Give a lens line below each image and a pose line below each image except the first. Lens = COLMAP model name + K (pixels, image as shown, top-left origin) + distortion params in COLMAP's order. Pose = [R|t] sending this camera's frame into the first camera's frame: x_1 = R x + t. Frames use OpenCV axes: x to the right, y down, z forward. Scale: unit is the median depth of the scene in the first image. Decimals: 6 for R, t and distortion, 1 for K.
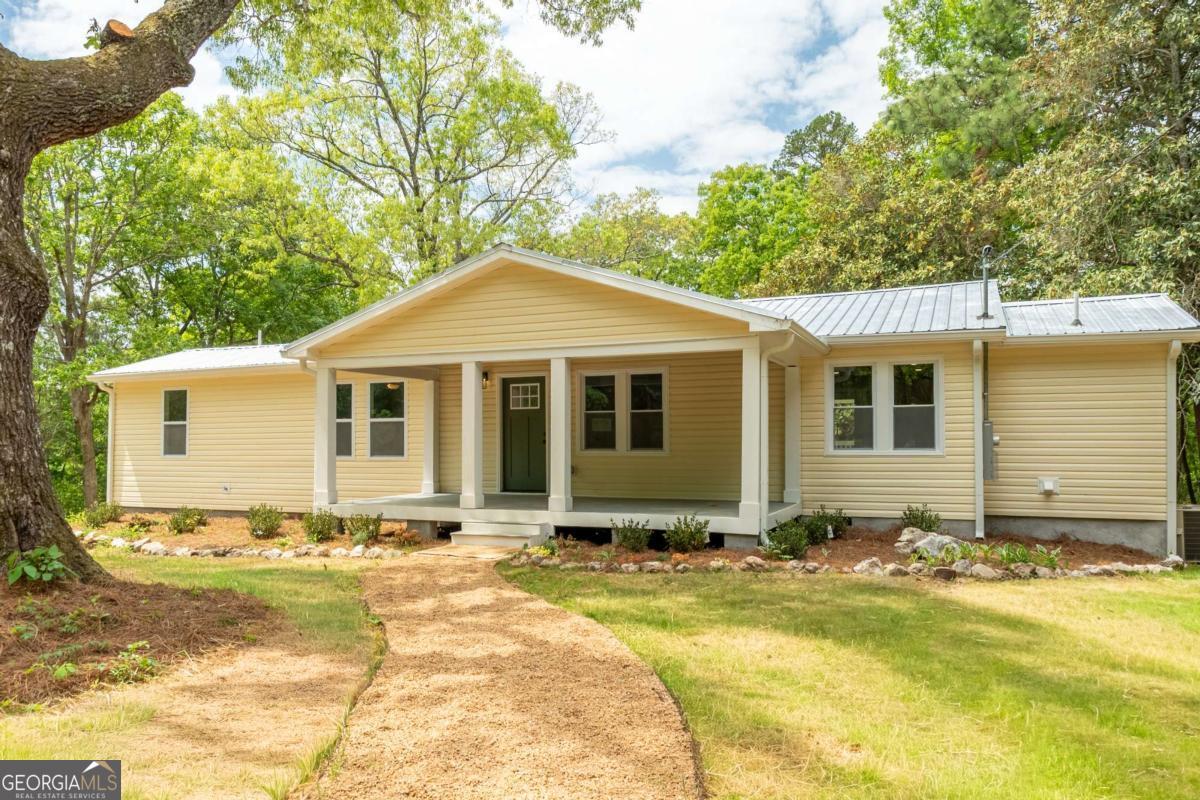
lens RADIAL K [[842.3, 0, 595.1], [0, 842.3, 404.0], [0, 0, 1]] dist [0.003684, -0.001305]
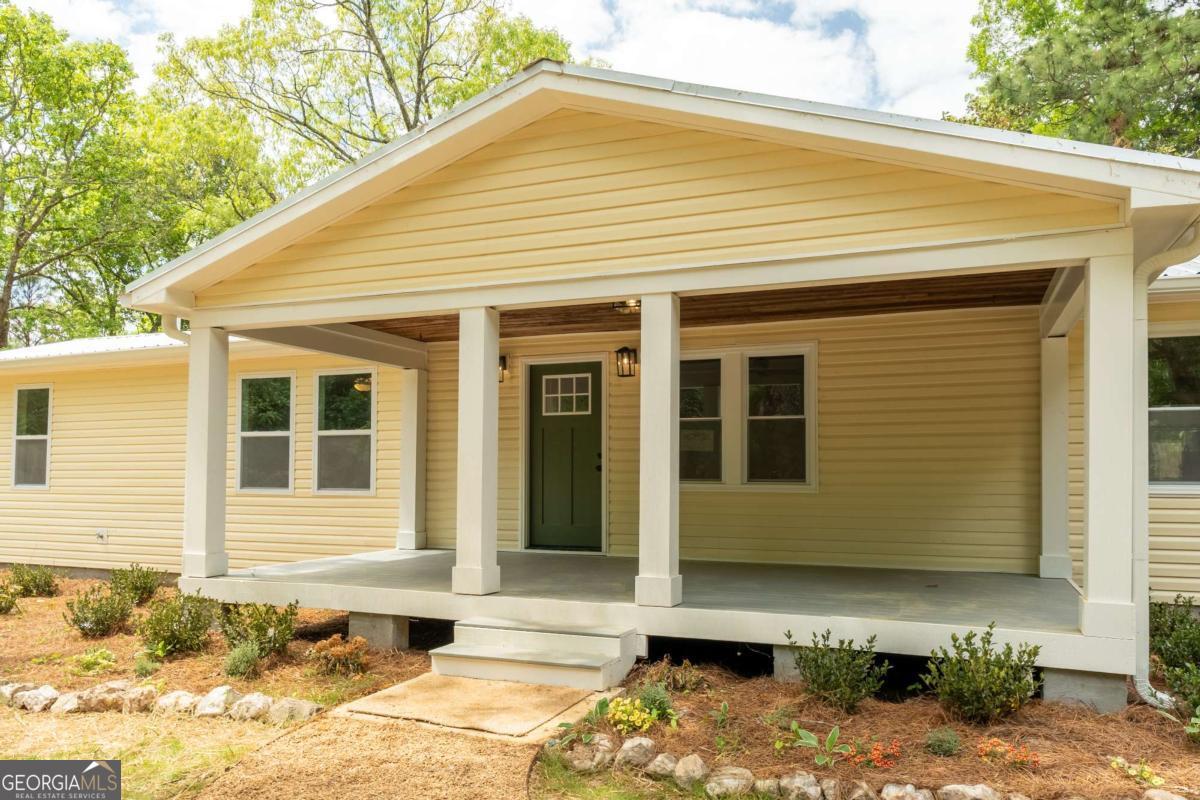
lens RADIAL K [[842.3, 0, 679.0], [0, 842.3, 446.2], [0, 0, 1]] dist [0.003684, -0.001305]
pose [[0.996235, 0.012319, 0.085815, -0.051473], [-0.013070, 0.999881, 0.008200, 0.021774], [-0.085704, -0.009291, 0.996277, 0.360979]]
